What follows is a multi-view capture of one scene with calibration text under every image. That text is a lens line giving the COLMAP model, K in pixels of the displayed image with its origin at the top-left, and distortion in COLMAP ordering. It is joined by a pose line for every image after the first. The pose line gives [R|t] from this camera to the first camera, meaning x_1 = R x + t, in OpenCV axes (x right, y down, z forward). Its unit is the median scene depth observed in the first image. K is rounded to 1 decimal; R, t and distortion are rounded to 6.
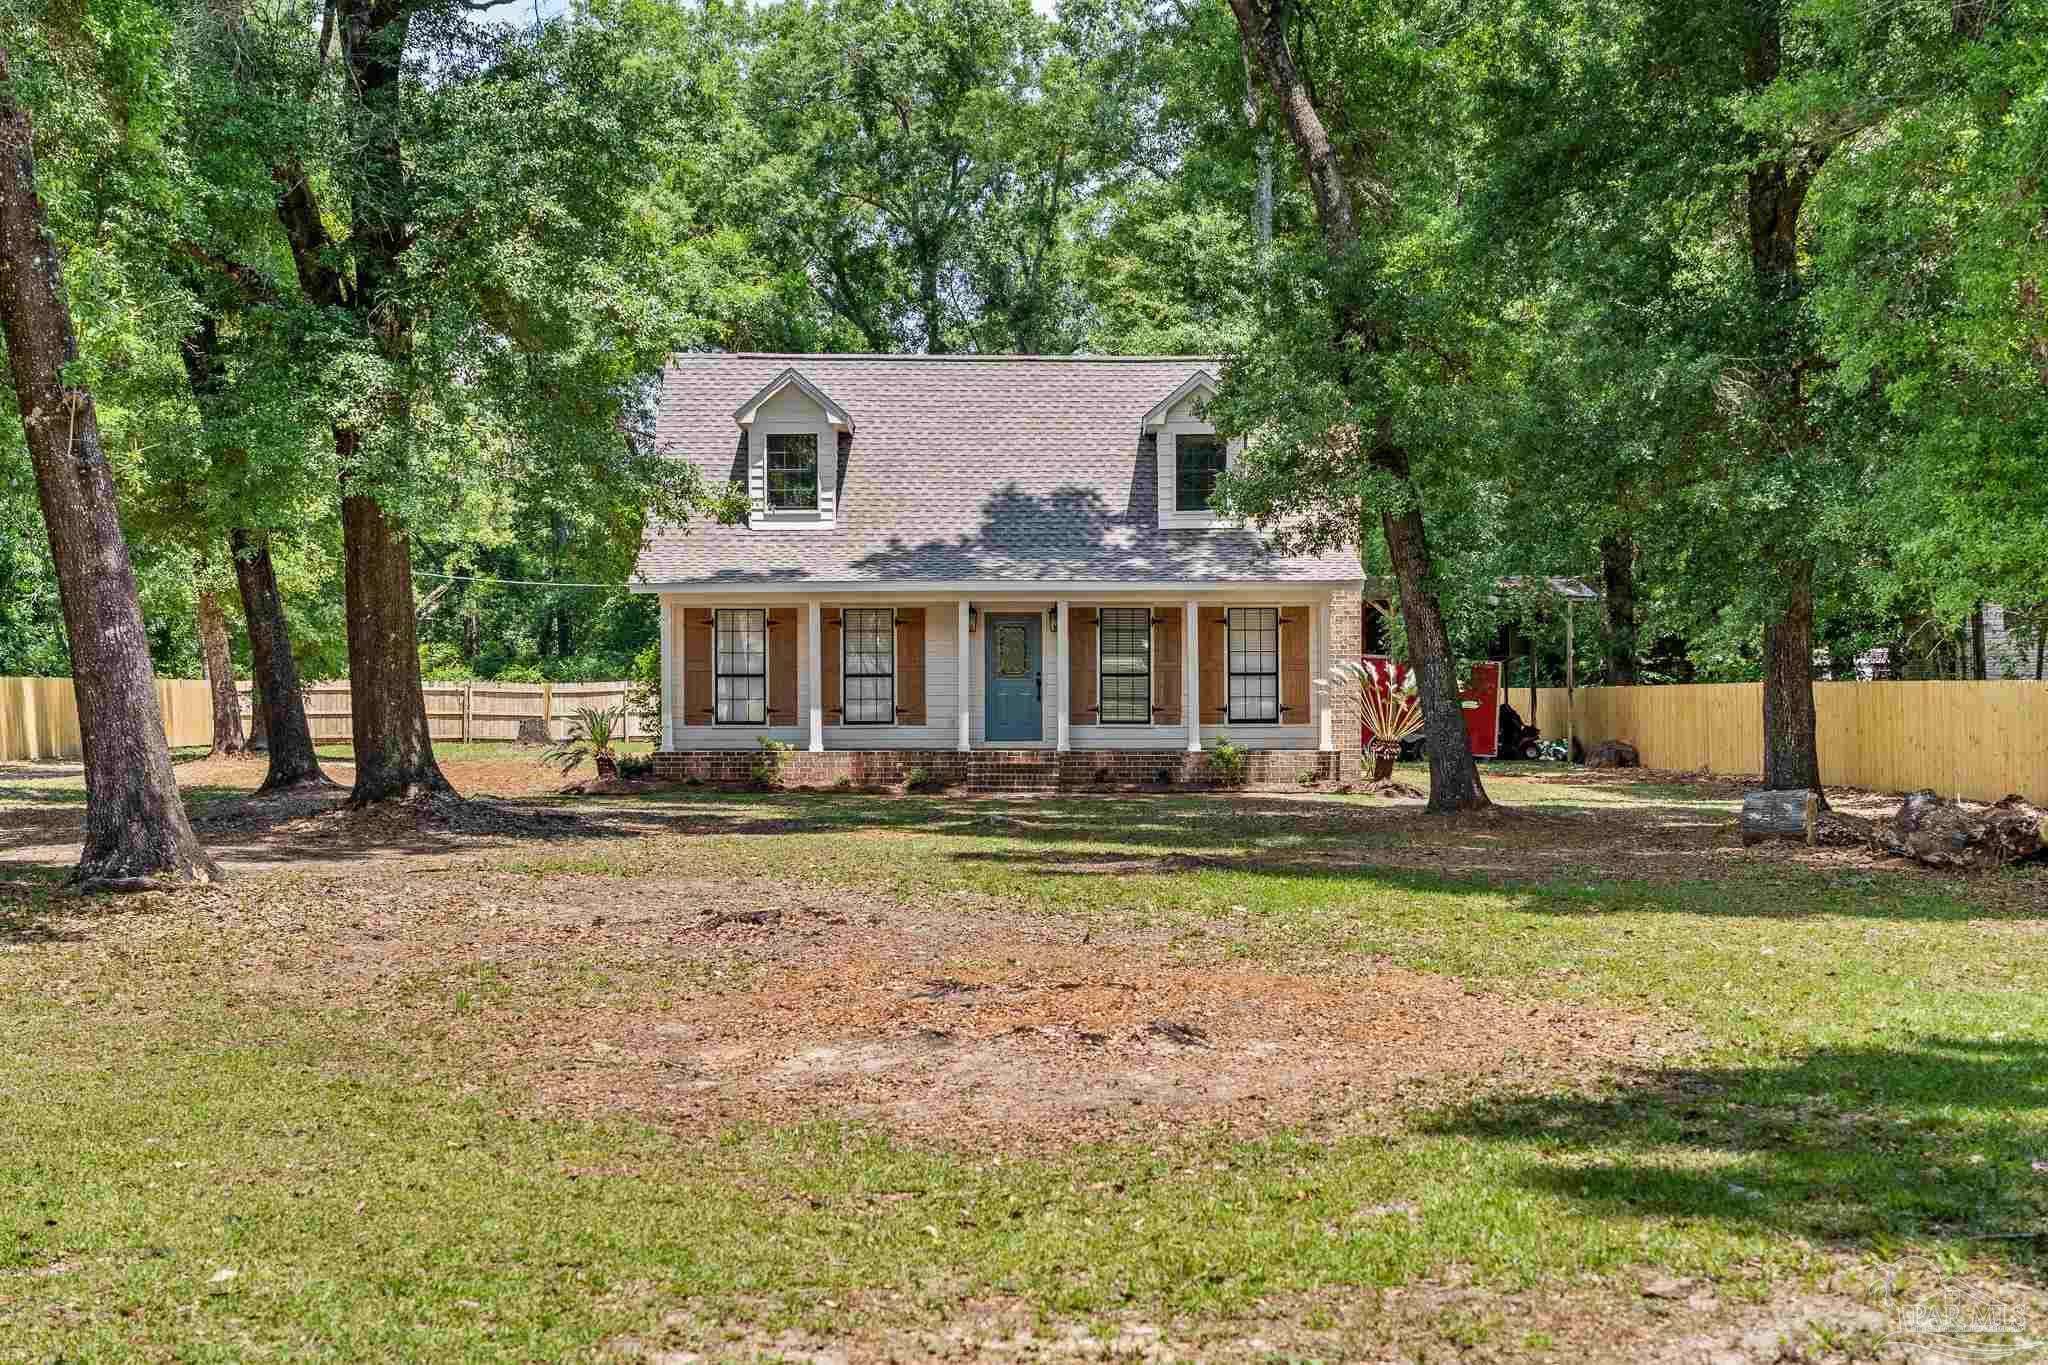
lens RADIAL K [[2782.3, 0, 1021.1], [0, 2782.3, 686.0], [0, 0, 1]] dist [0.041860, 0.000000]
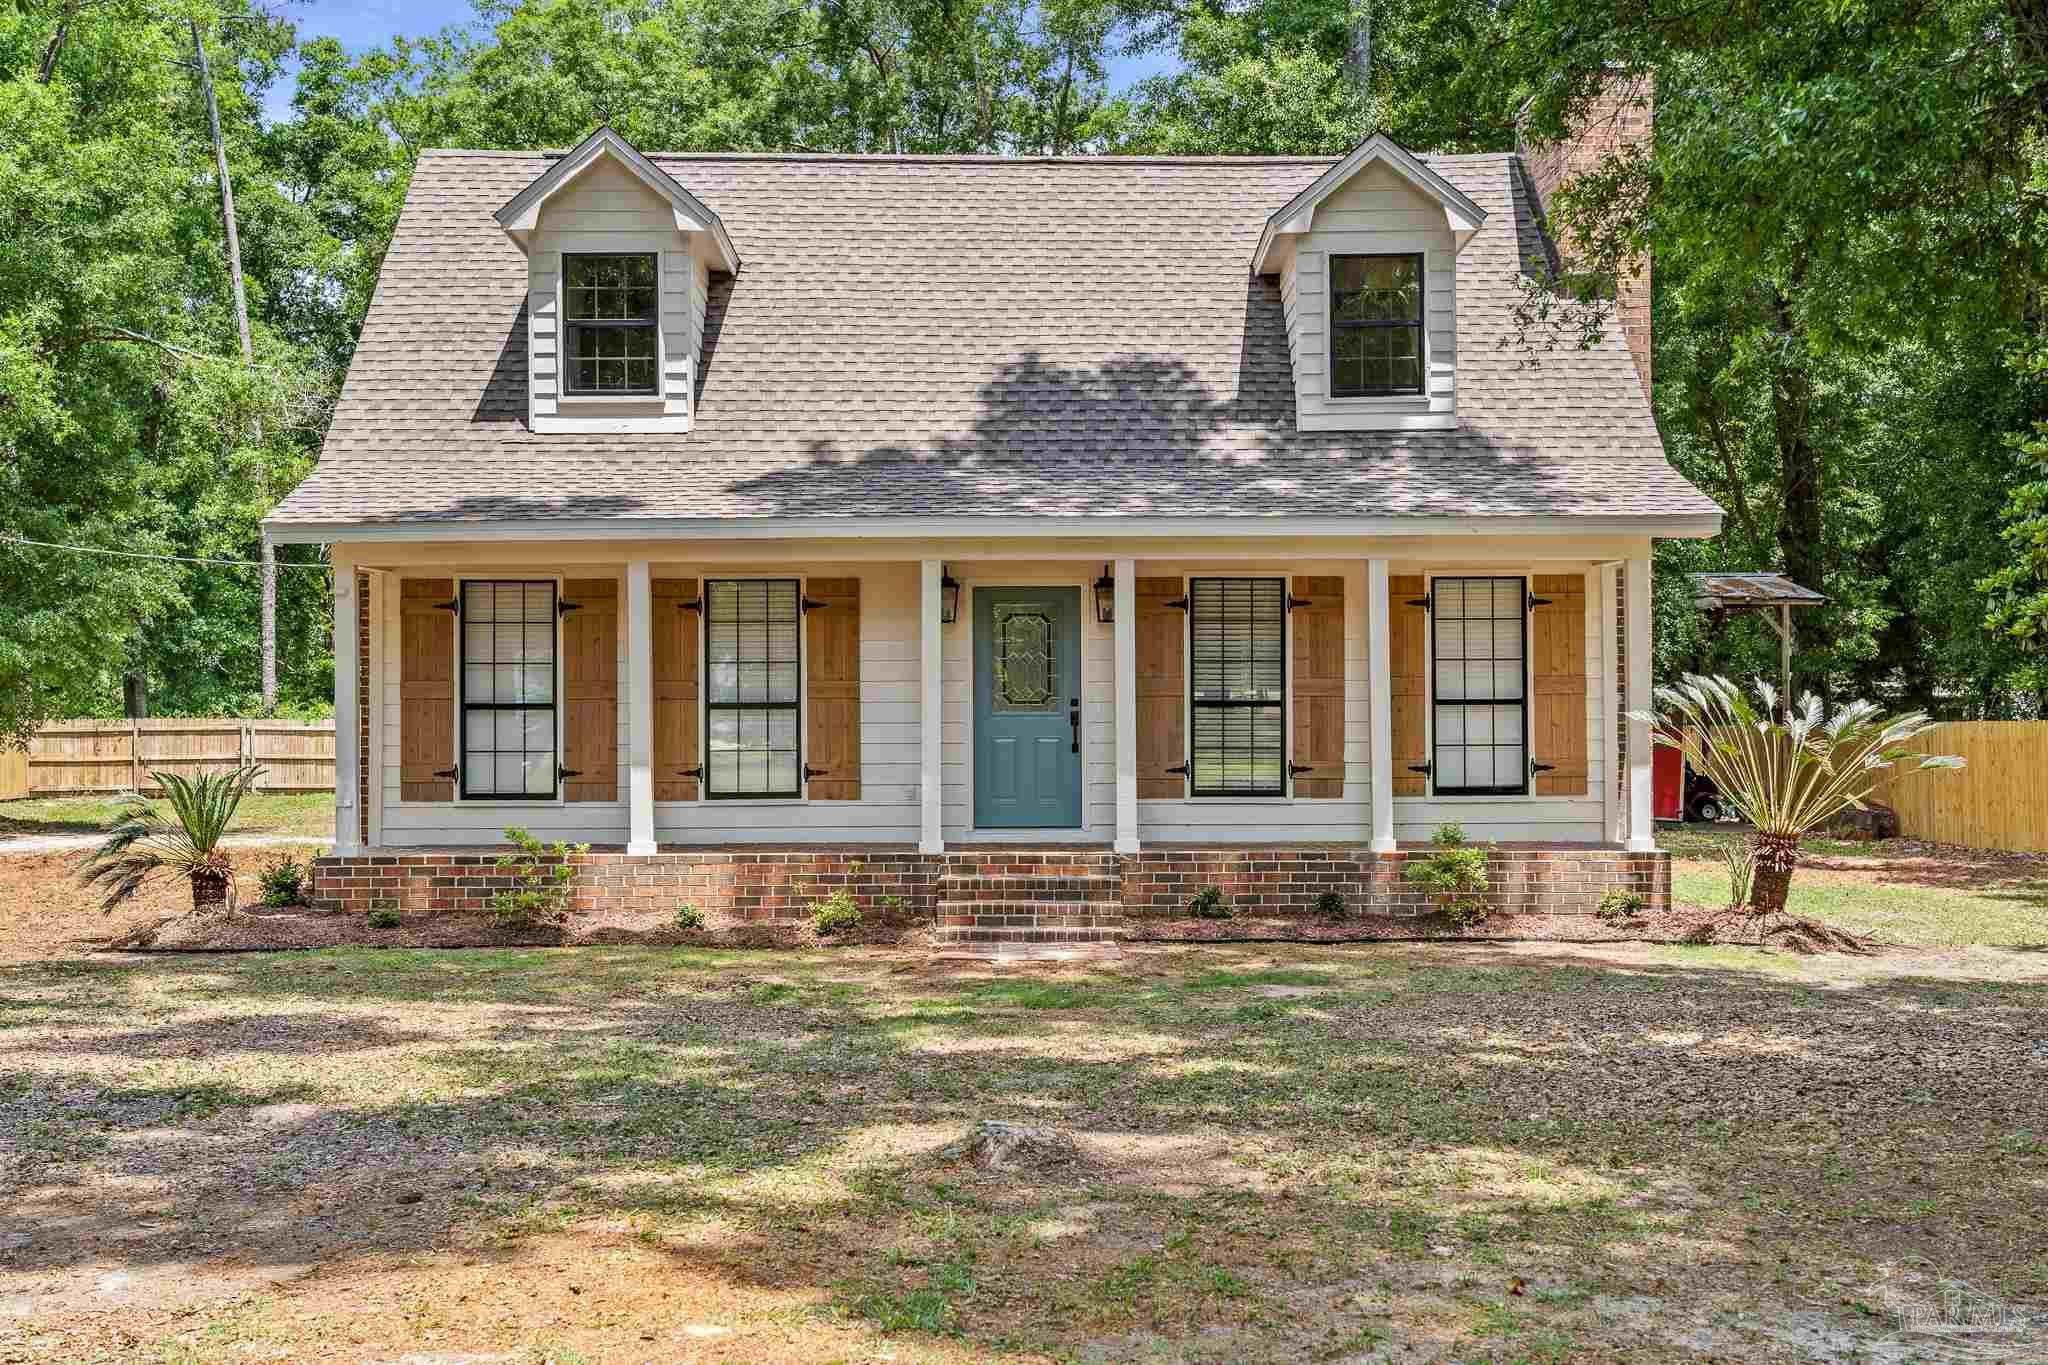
lens RADIAL K [[2376.4, 0, 1030.0], [0, 2376.4, 683.1], [0, 0, 1]] dist [0.060674, 0.000000]
pose [[0.999954, -0.002313, 0.009278, -0.006468], [0.002463, 0.999866, -0.016204, -0.000674], [-0.009239, 0.016226, 0.999826, 0.547252]]
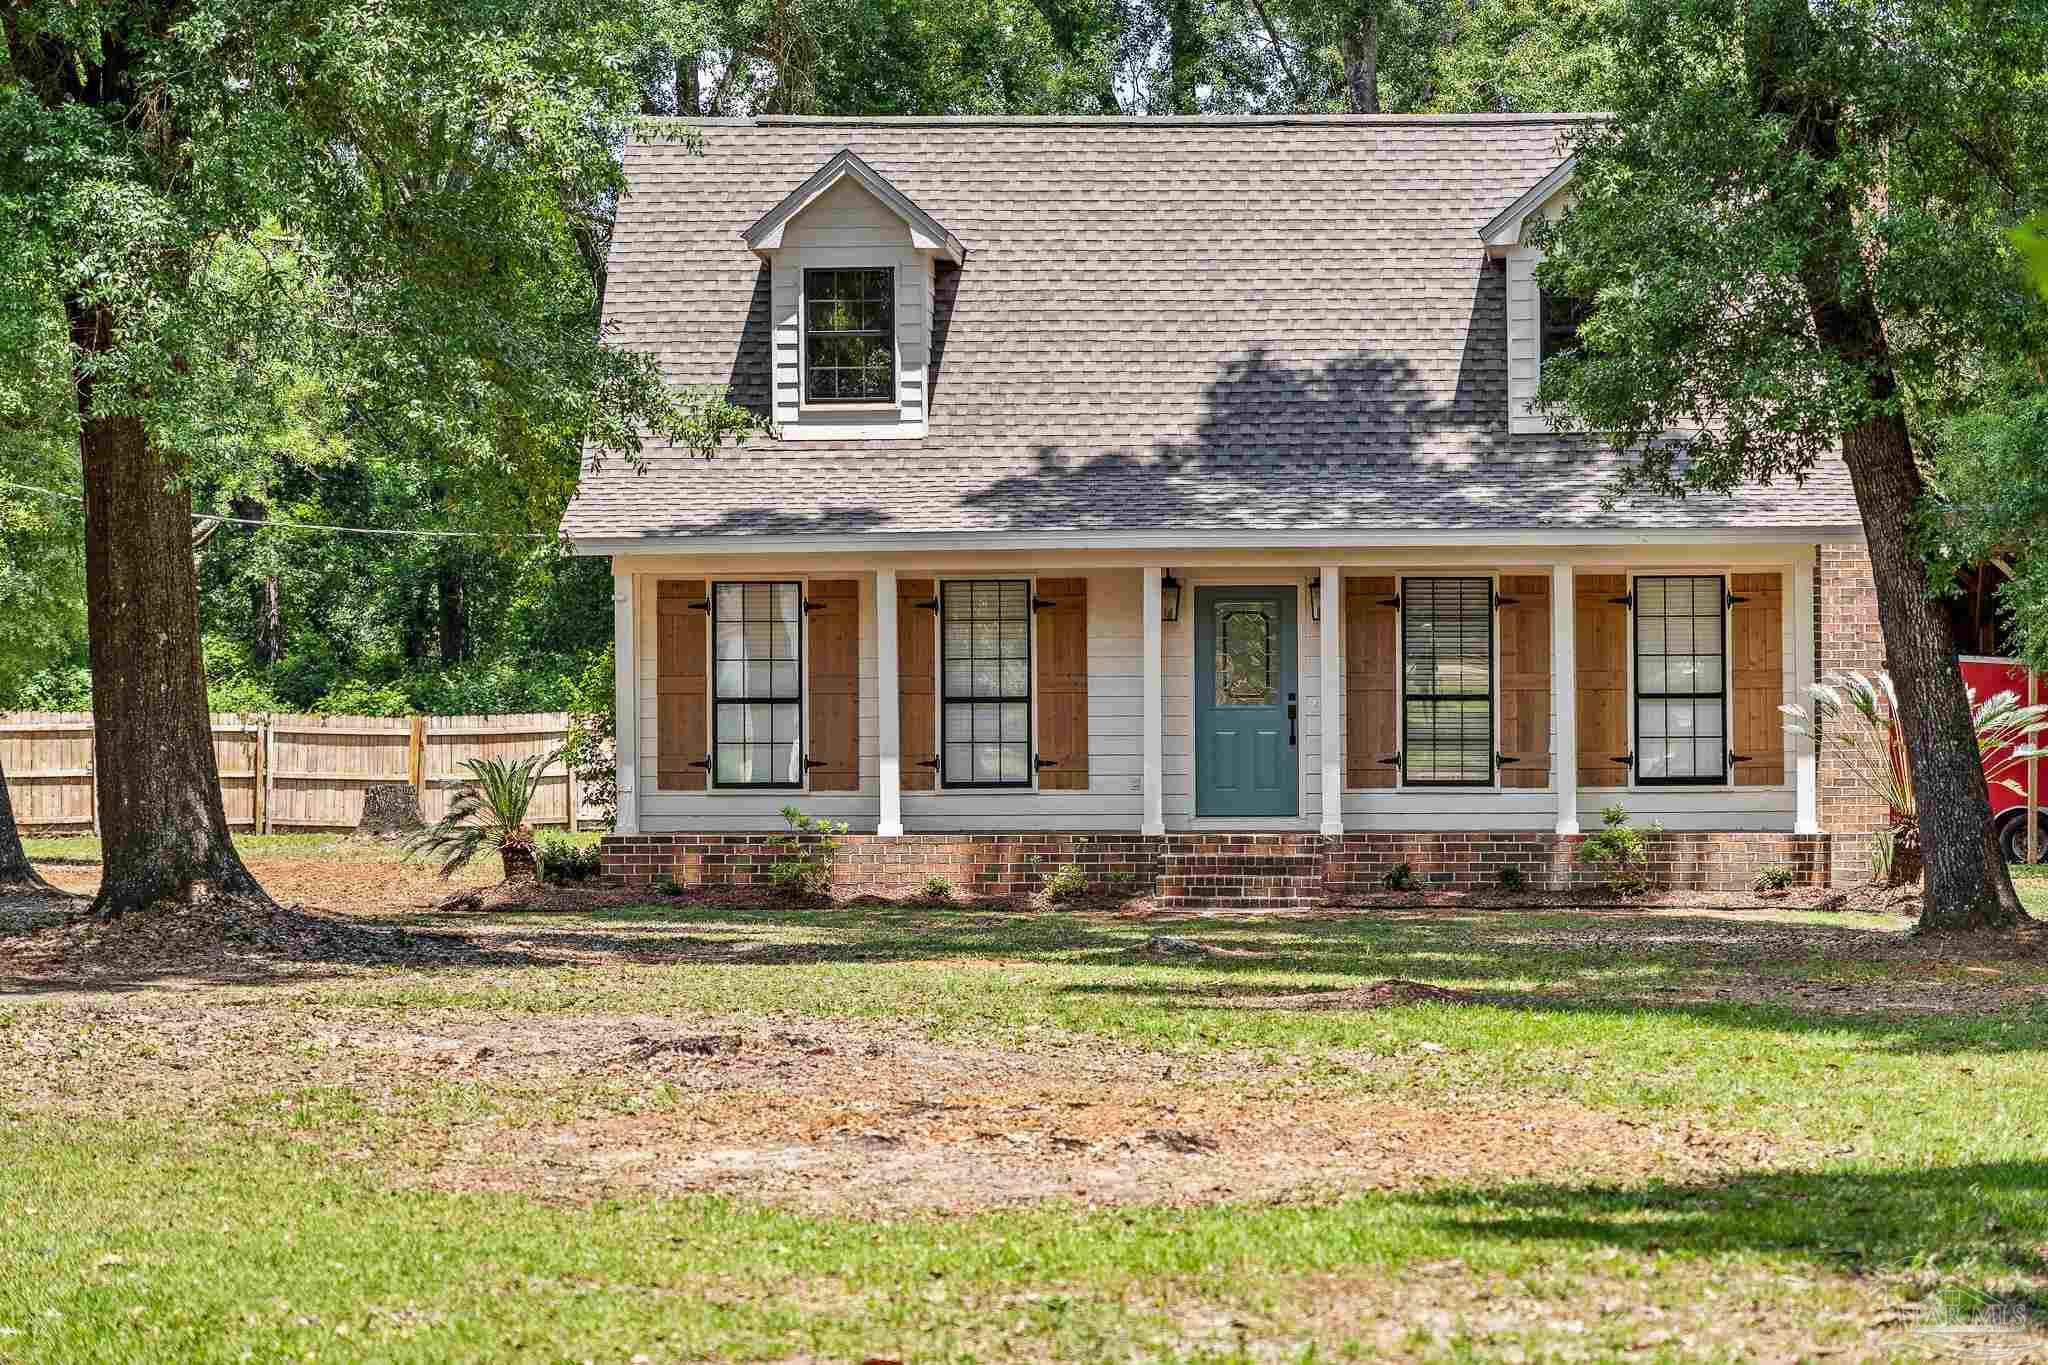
lens RADIAL K [[6188.9, 0, 1023.1], [0, 6188.9, 674.5], [0, 0, 1]] dist [0.029716, 0.000000]
pose [[0.997442, -0.003074, -0.071419, 0.040983], [0.002529, 0.999967, -0.007719, 0.000675], [0.071440, 0.007519, 0.997417, -0.235172]]
